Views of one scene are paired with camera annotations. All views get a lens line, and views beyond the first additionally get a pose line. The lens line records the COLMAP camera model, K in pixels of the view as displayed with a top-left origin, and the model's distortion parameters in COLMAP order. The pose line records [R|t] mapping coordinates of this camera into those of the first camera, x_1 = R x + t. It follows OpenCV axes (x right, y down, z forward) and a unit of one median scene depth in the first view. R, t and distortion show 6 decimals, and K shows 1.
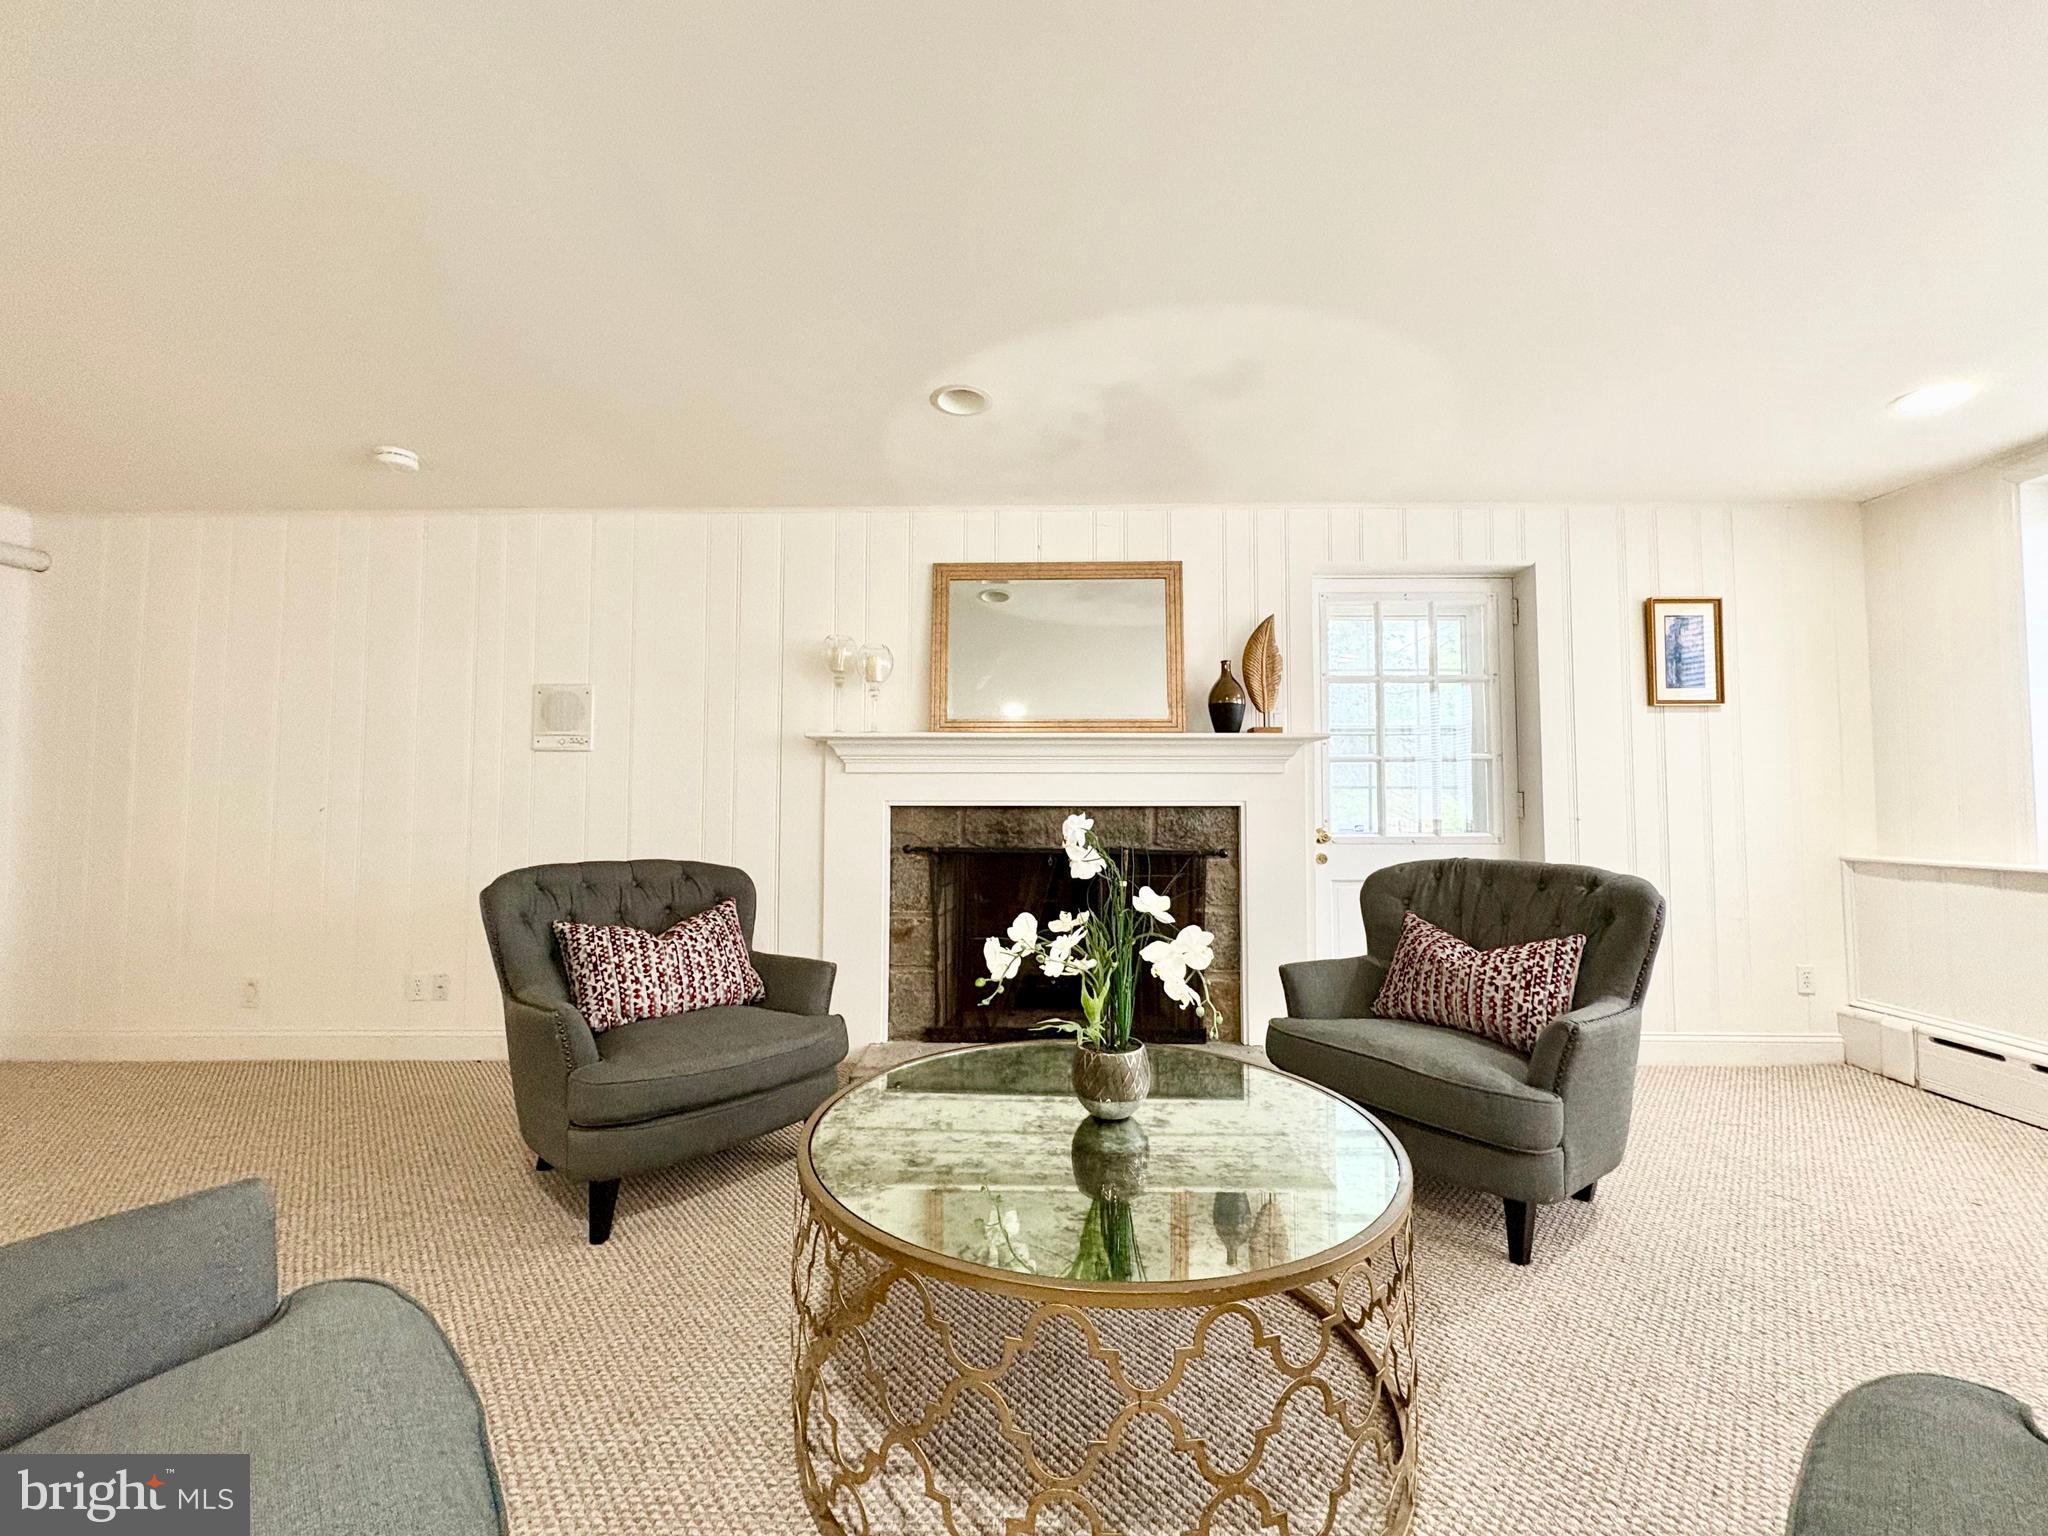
lens RADIAL K [[811.8, 0, 1023.0], [0, 811.8, 766.9], [0, 0, 1]] dist [0.000566, 0.000114]
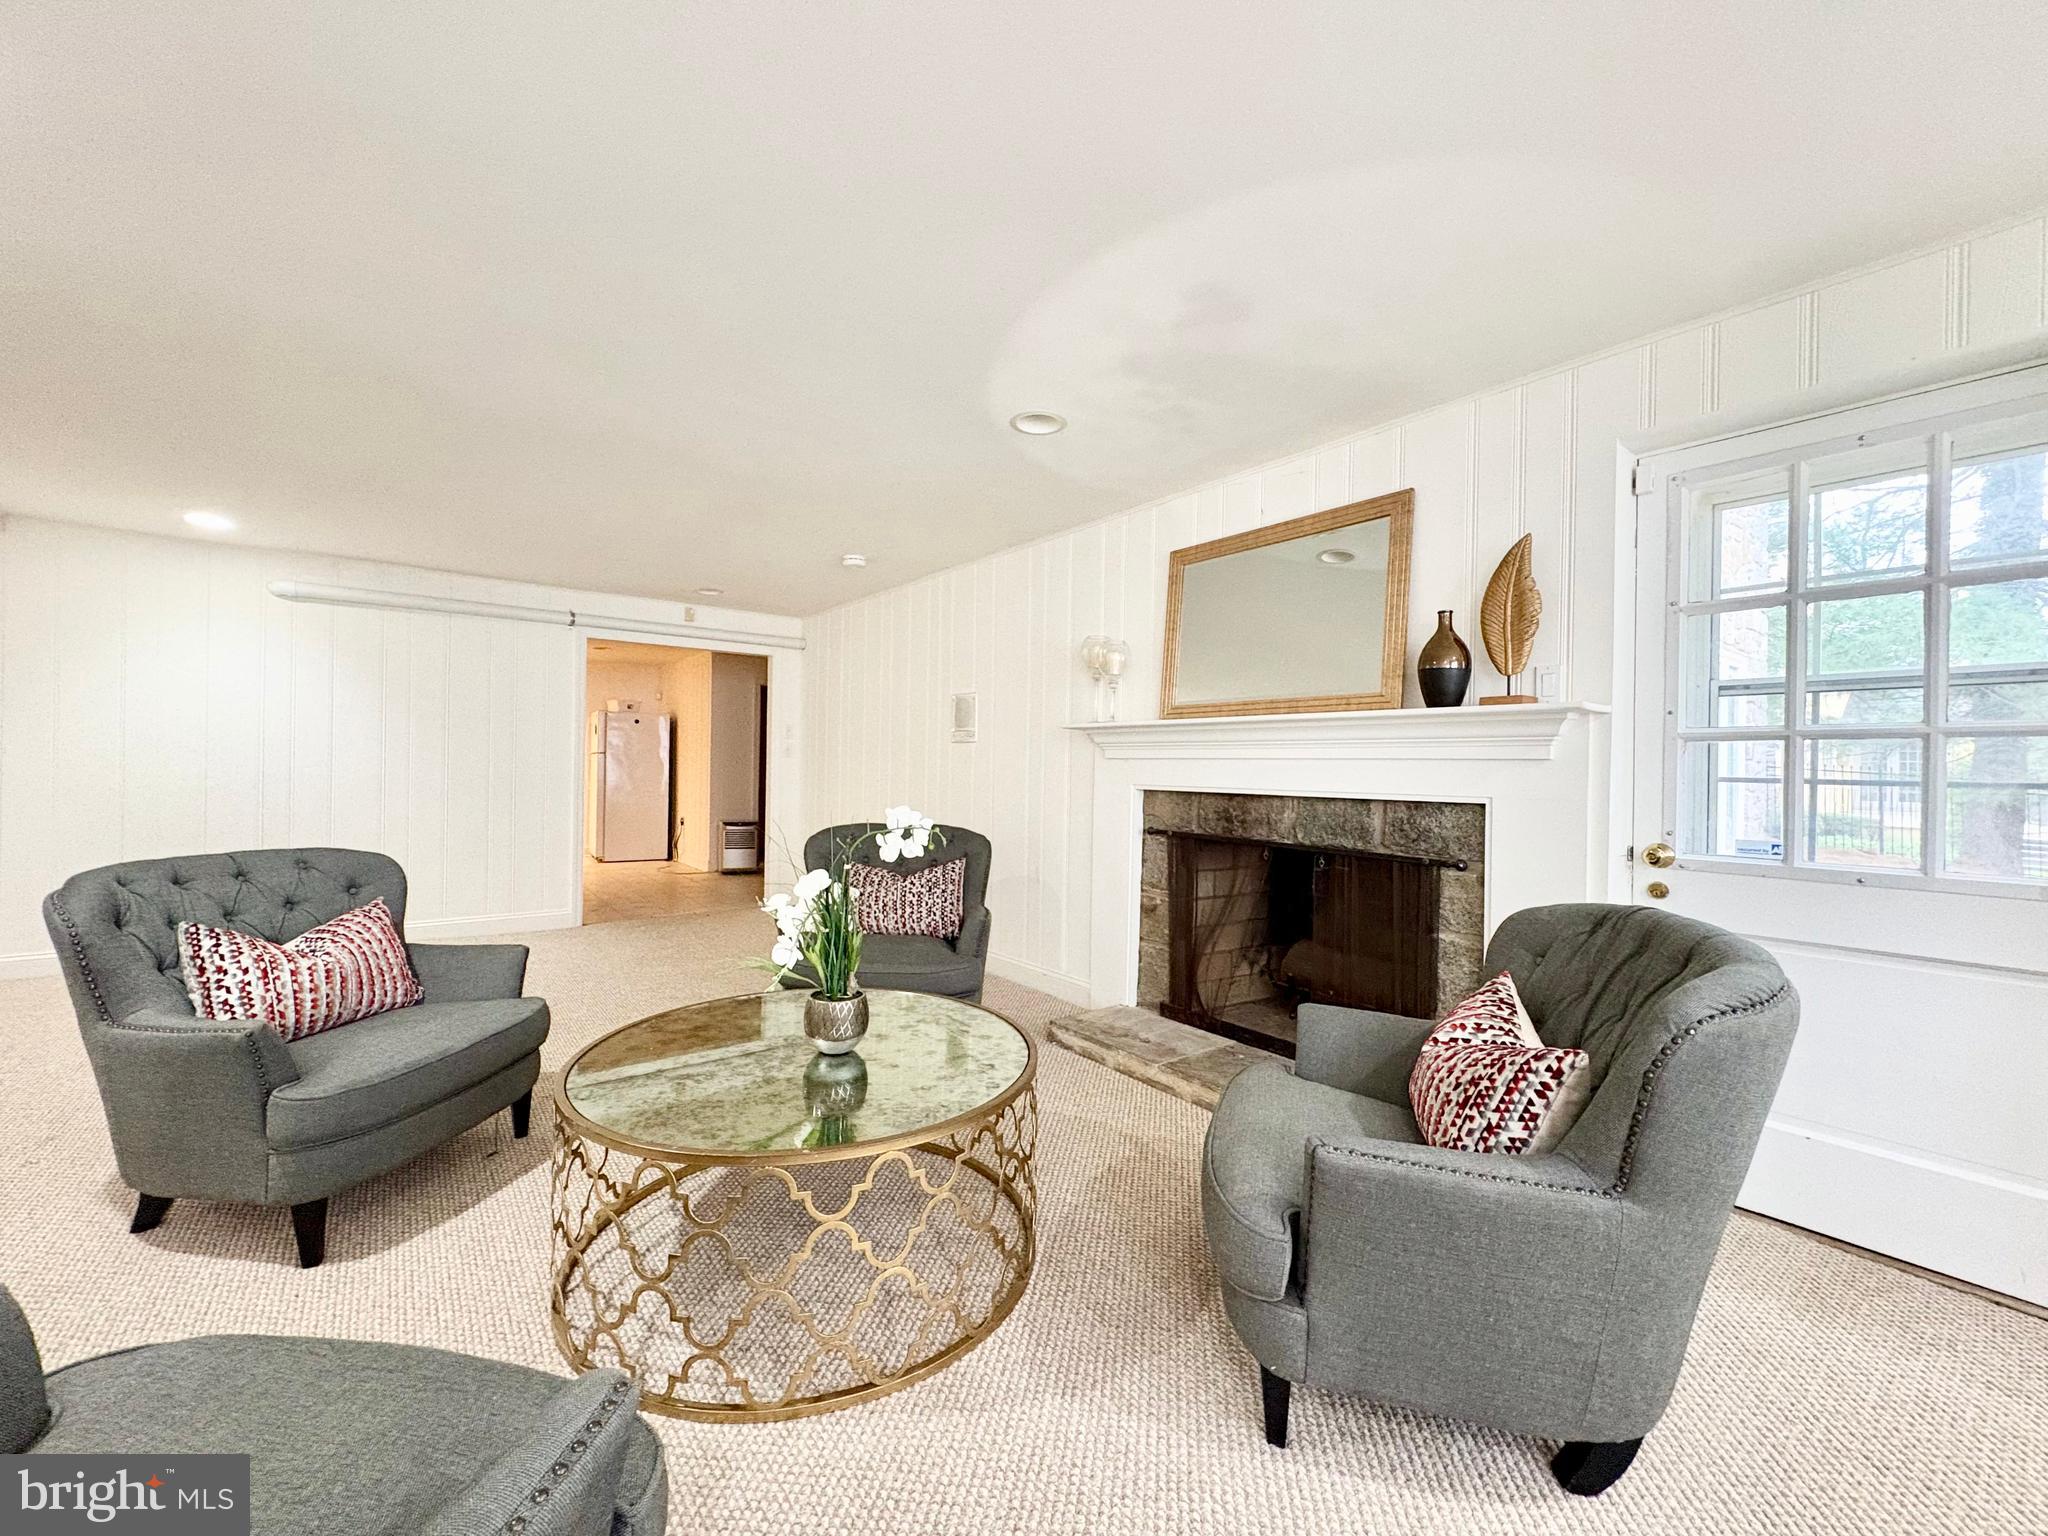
lens RADIAL K [[811.8, 0, 1022.4], [0, 811.8, 764.9], [0, 0, 1]] dist [0.000566, 0.000114]
pose [[0.632426, 0.007192, -0.774587, 0.569899], [0.020686, 0.999443, 0.026169, -0.015267], [0.774344, -0.032573, 0.631926, 0.207844]]
